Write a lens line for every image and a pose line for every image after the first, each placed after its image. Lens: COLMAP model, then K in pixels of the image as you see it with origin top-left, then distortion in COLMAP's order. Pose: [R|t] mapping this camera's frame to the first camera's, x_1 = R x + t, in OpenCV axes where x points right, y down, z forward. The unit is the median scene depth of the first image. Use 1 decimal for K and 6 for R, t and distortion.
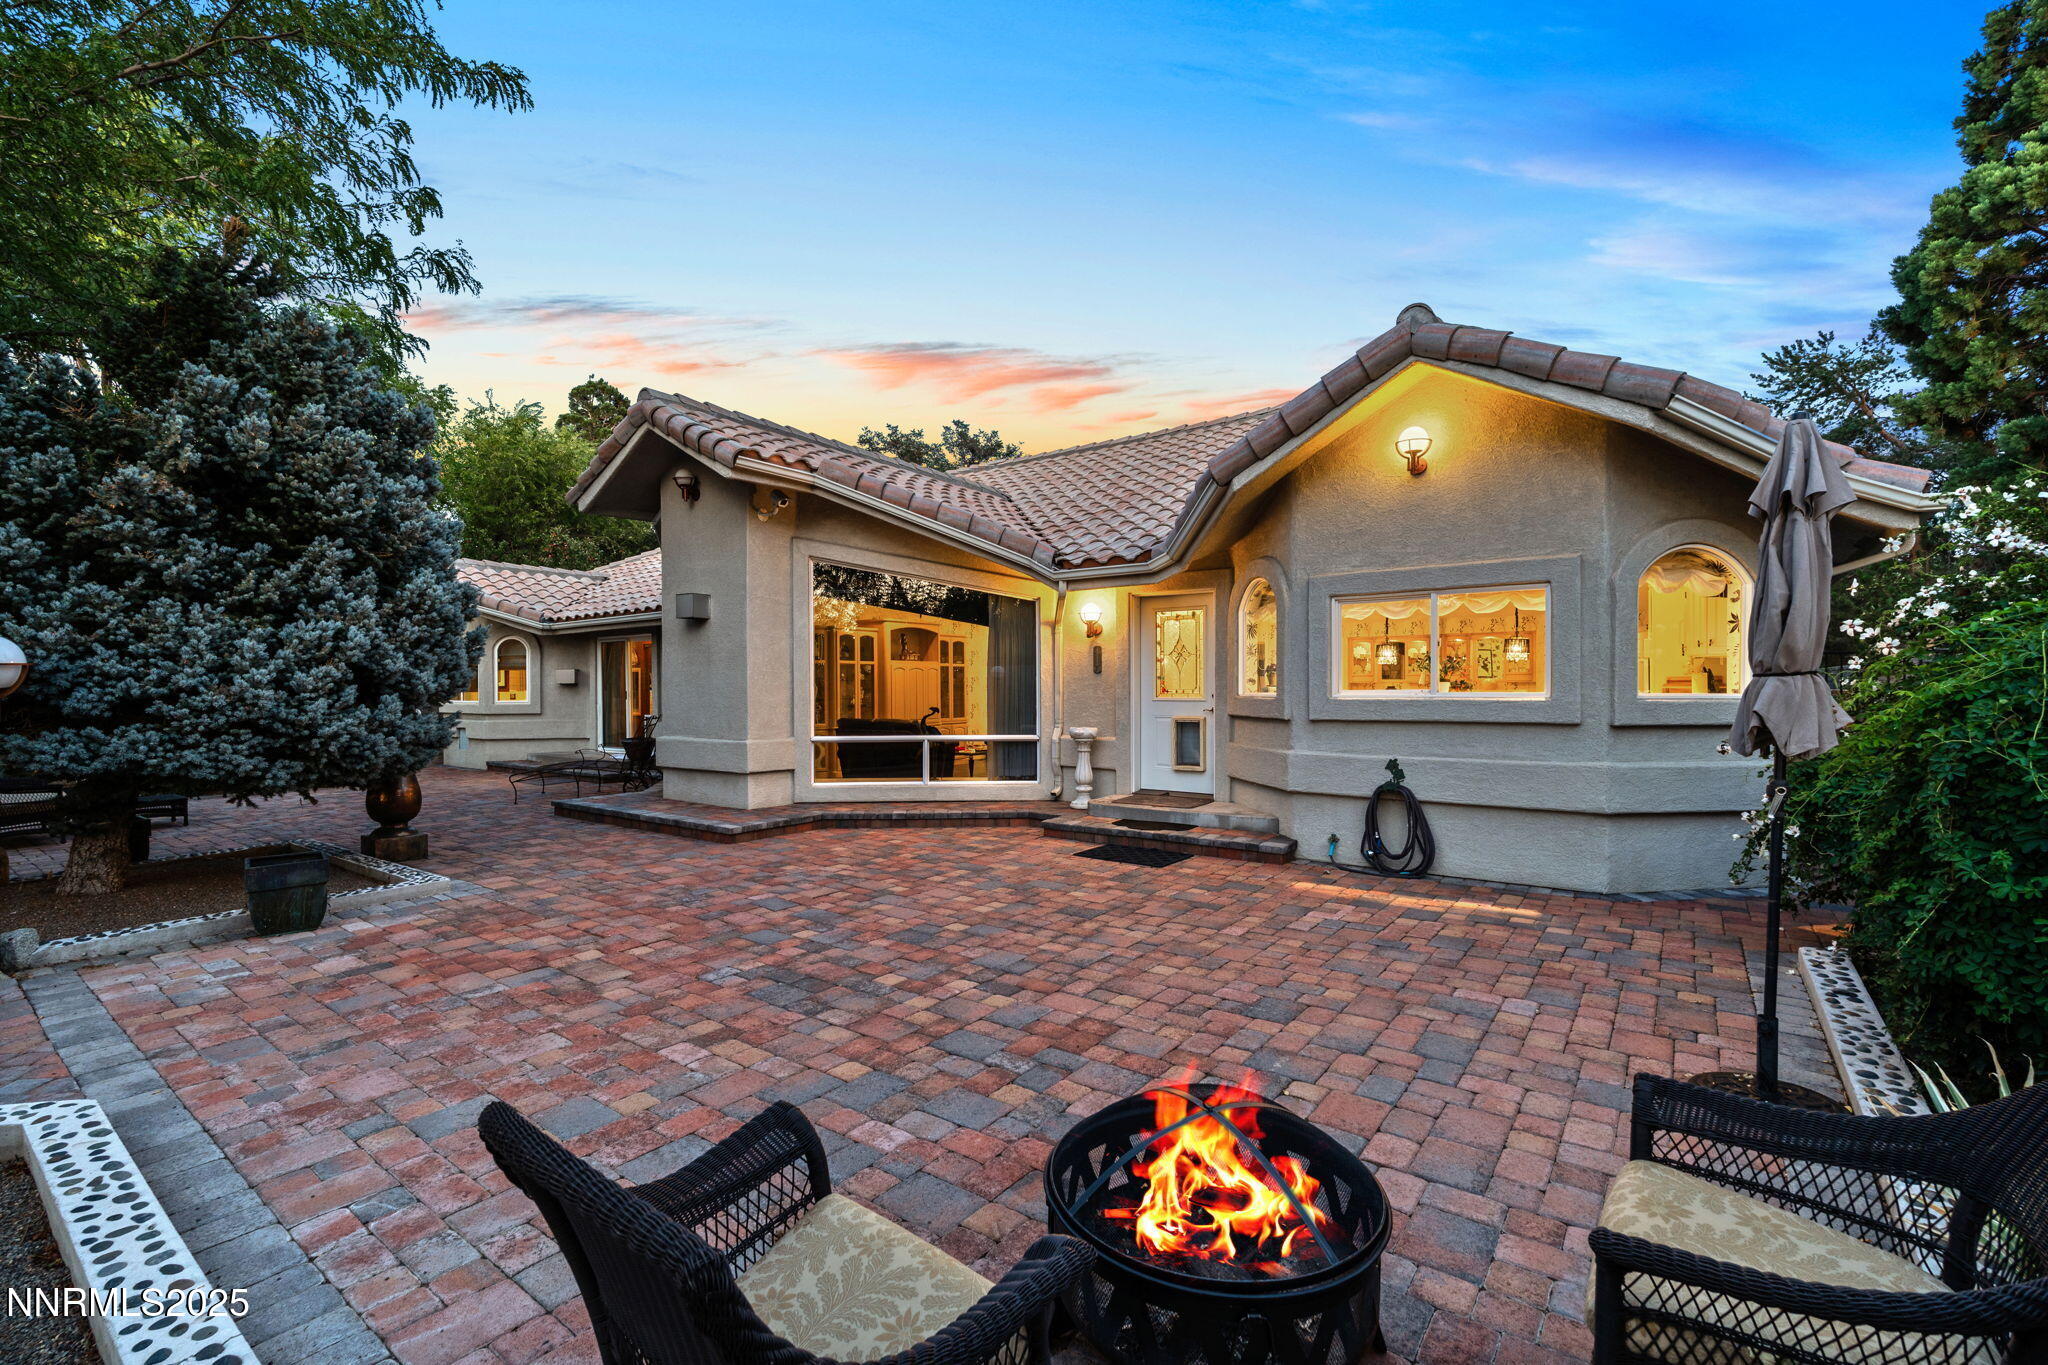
lens RADIAL K [[900.0, 0, 1024.0], [0, 900.0, 682.5], [0, 0, 1]] dist [-0.004575, -0.000280]
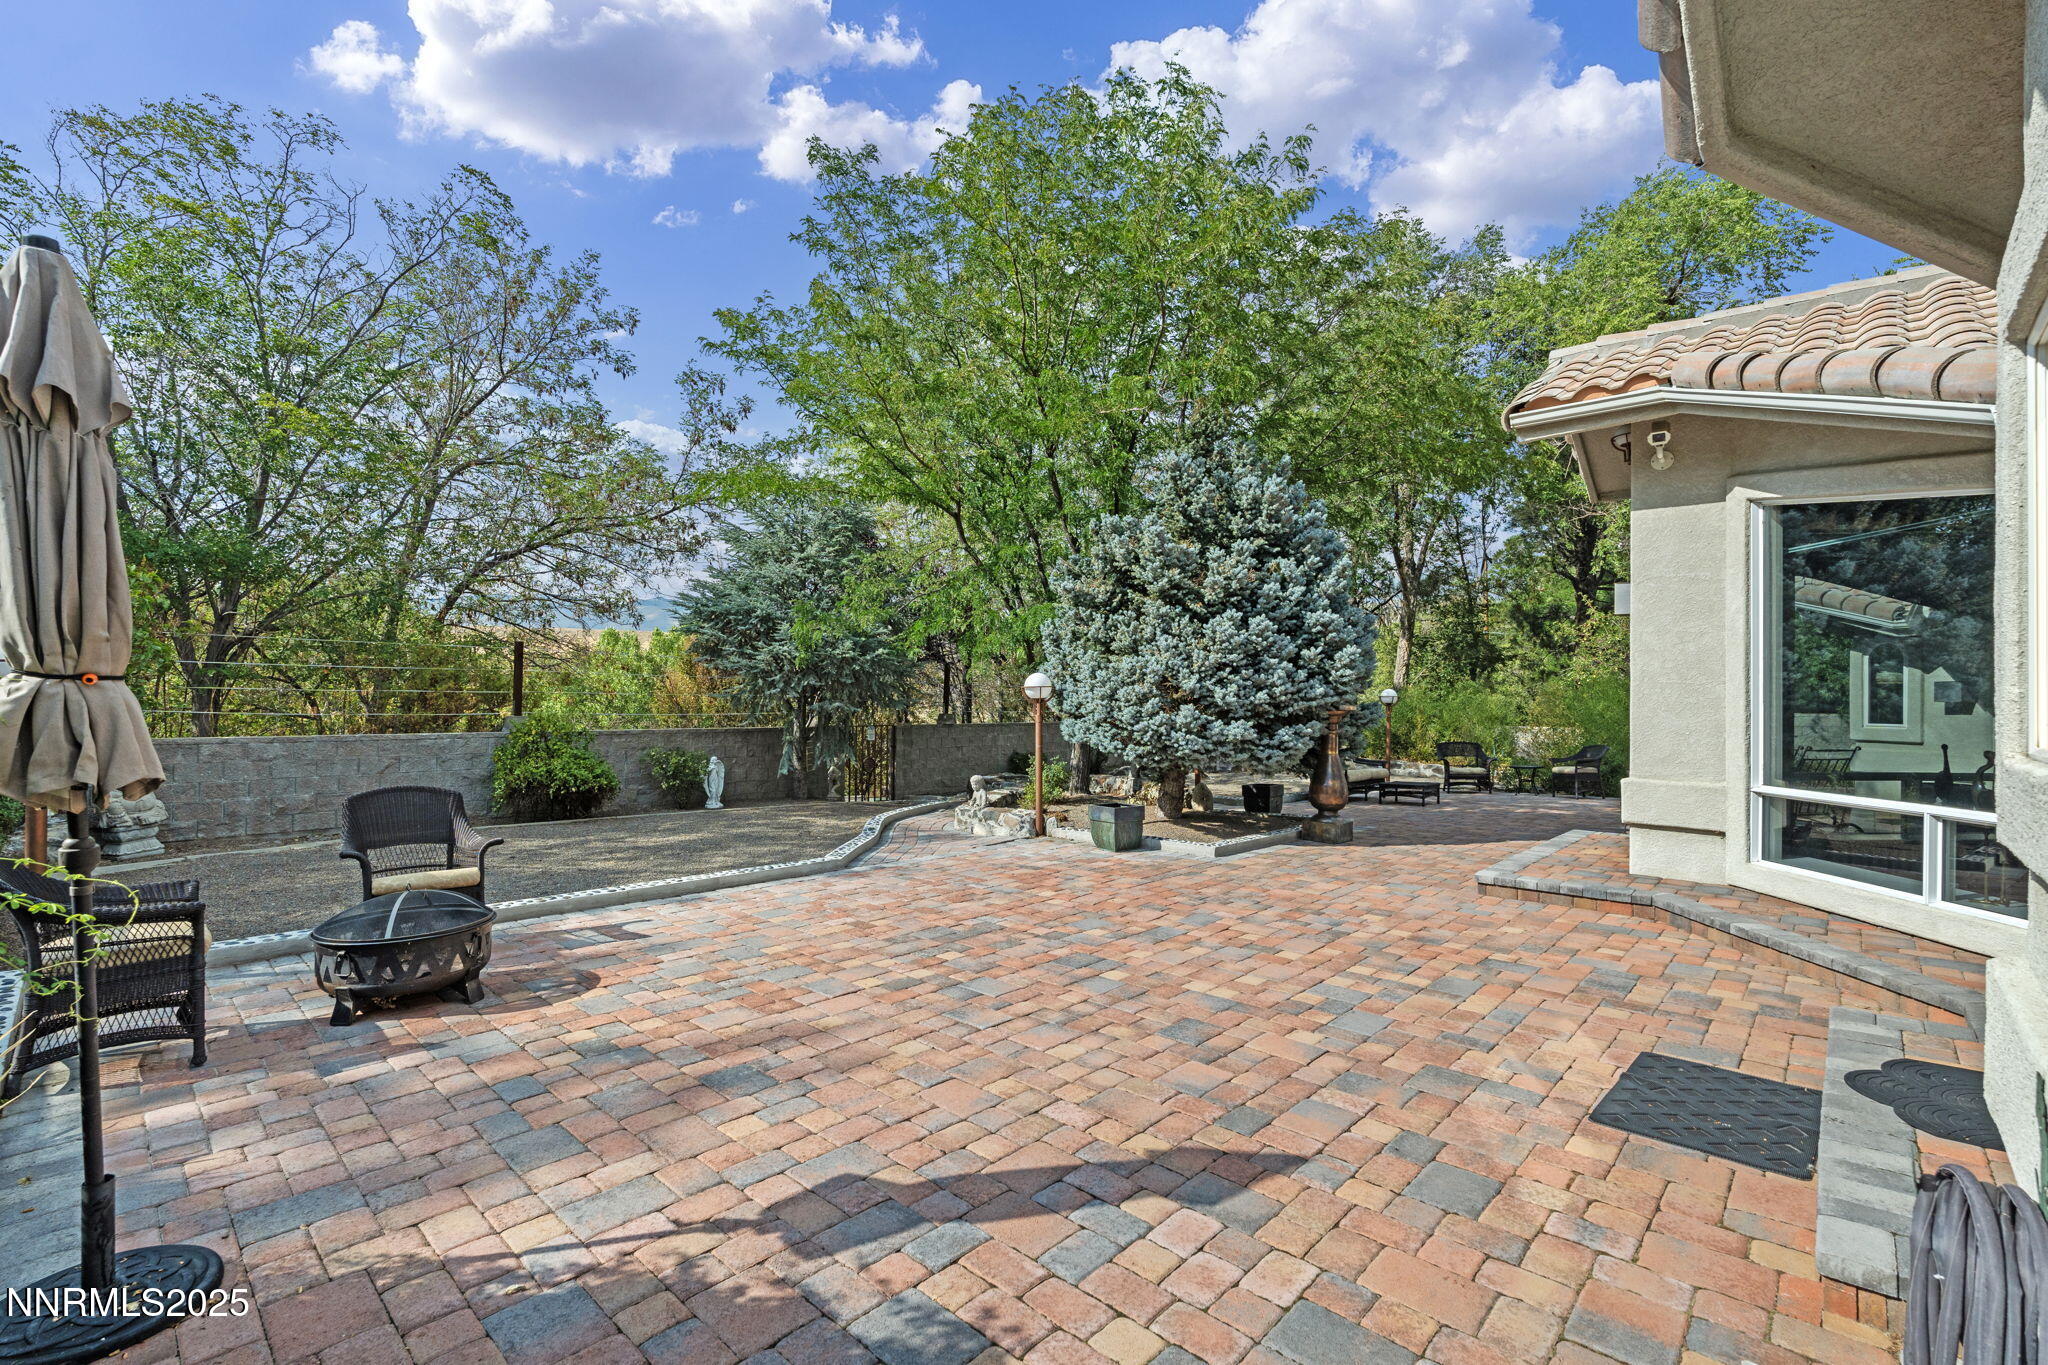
lens RADIAL K [[900.0, 0, 1024.0], [0, 900.0, 682.5], [0, 0, 1]] dist [-0.004575, -0.000280]
pose [[-0.101714, -0.008078, -0.994781, 0.791295], [-0.003162, 0.999965, -0.007797, -0.011051], [0.994809, 0.002352, -0.101736, 0.959508]]
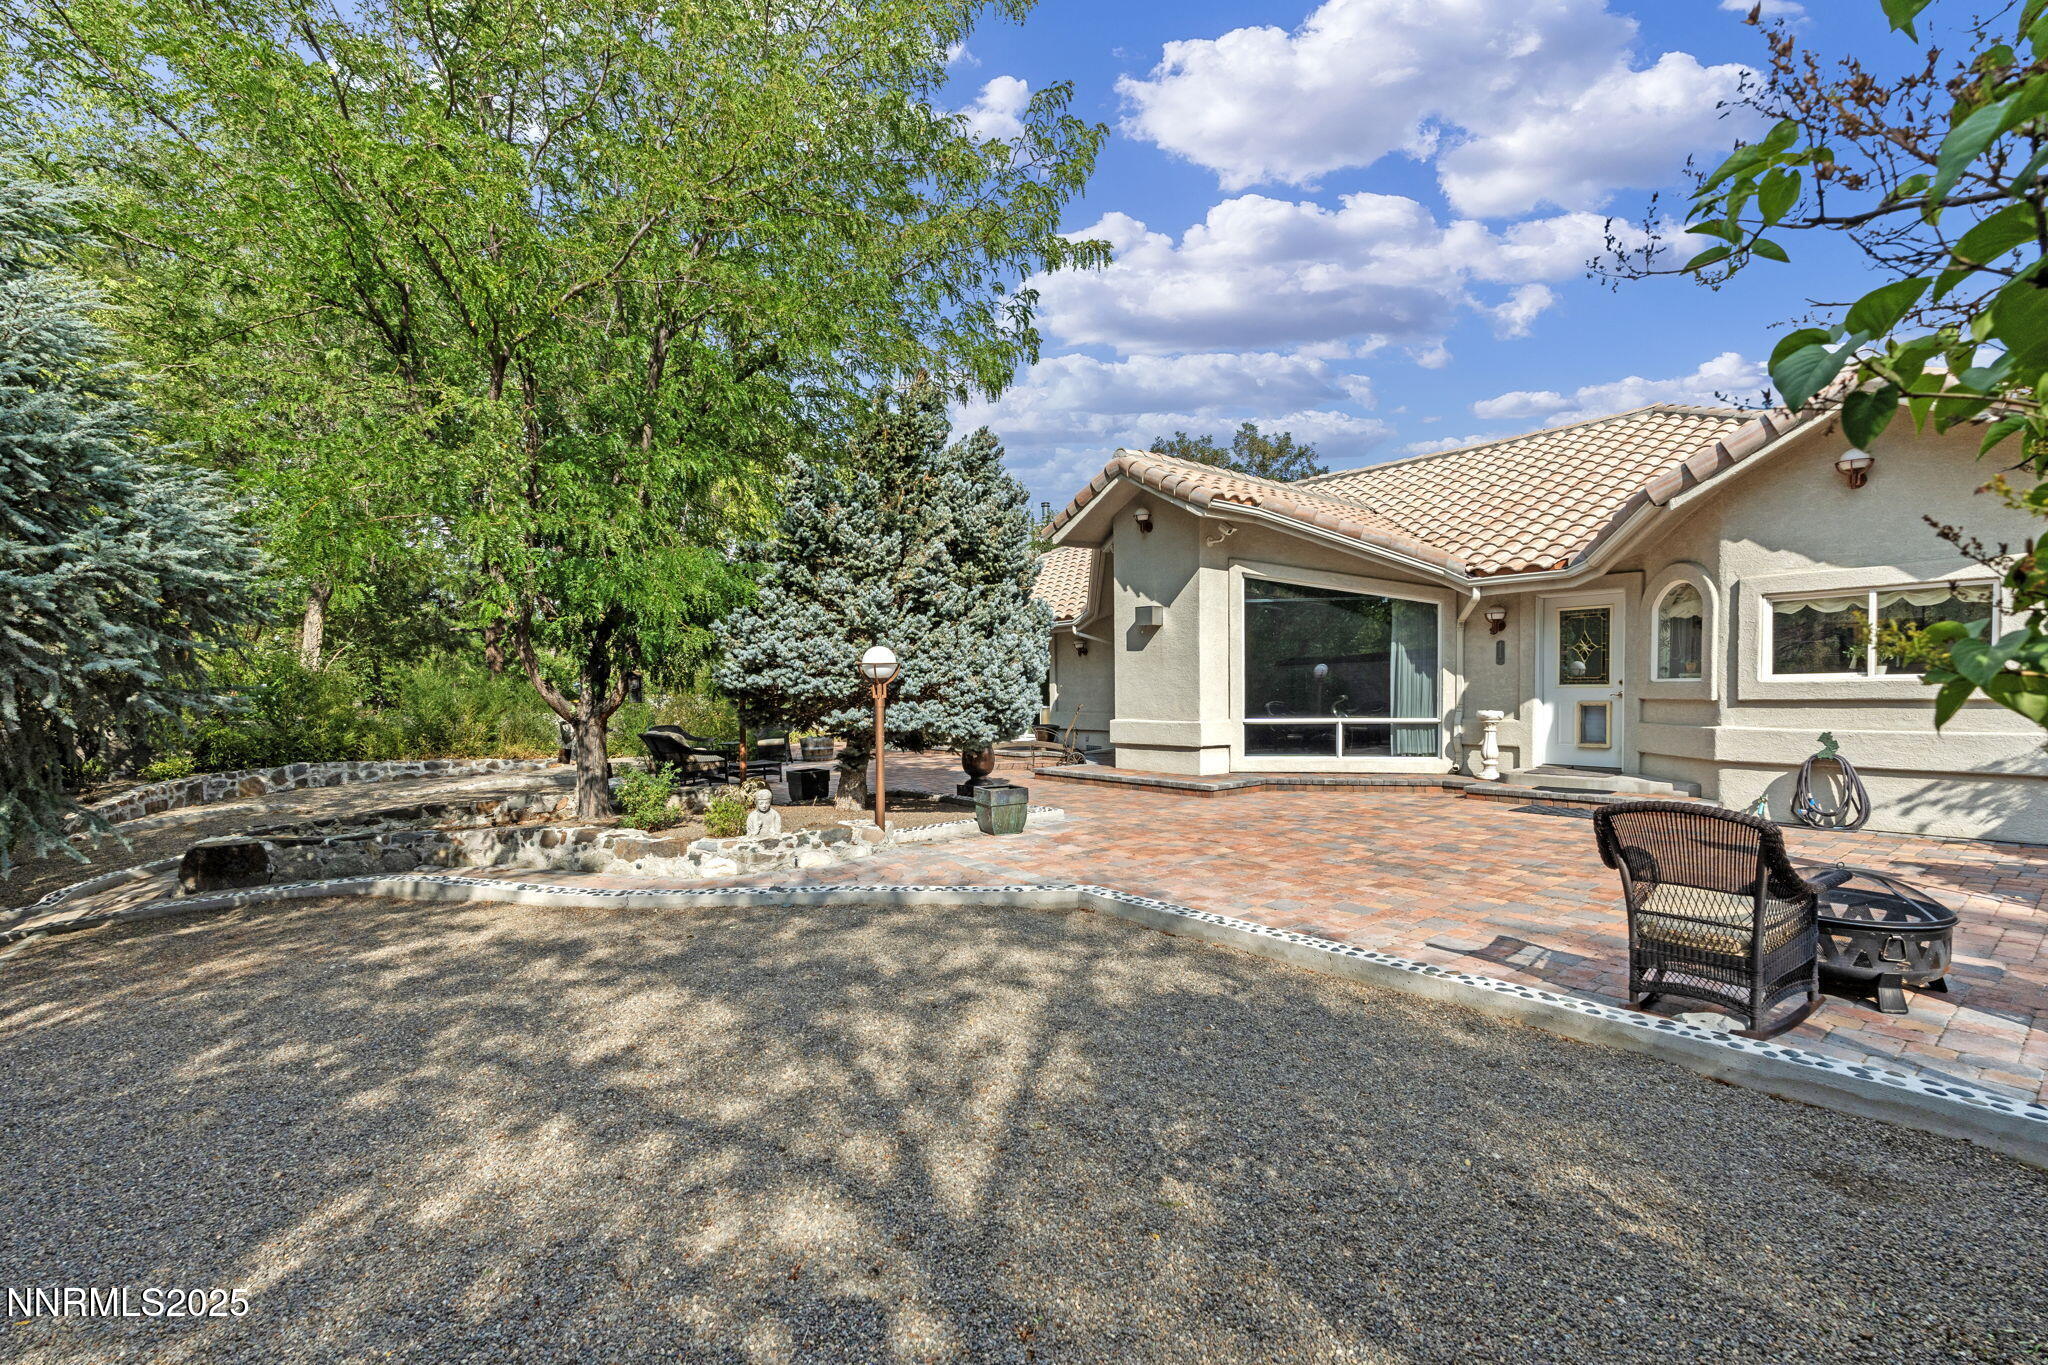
lens RADIAL K [[918.4, 0, 1023.9], [0, 918.4, 707.7], [0, 0, 1]] dist [-0.000529, 0.000050]
pose [[0.967383, -0.001681, -0.253314, -0.364506], [0.008144, 0.999667, 0.024467, 0.018845], [0.253188, -0.025732, 0.967075, -0.516188]]
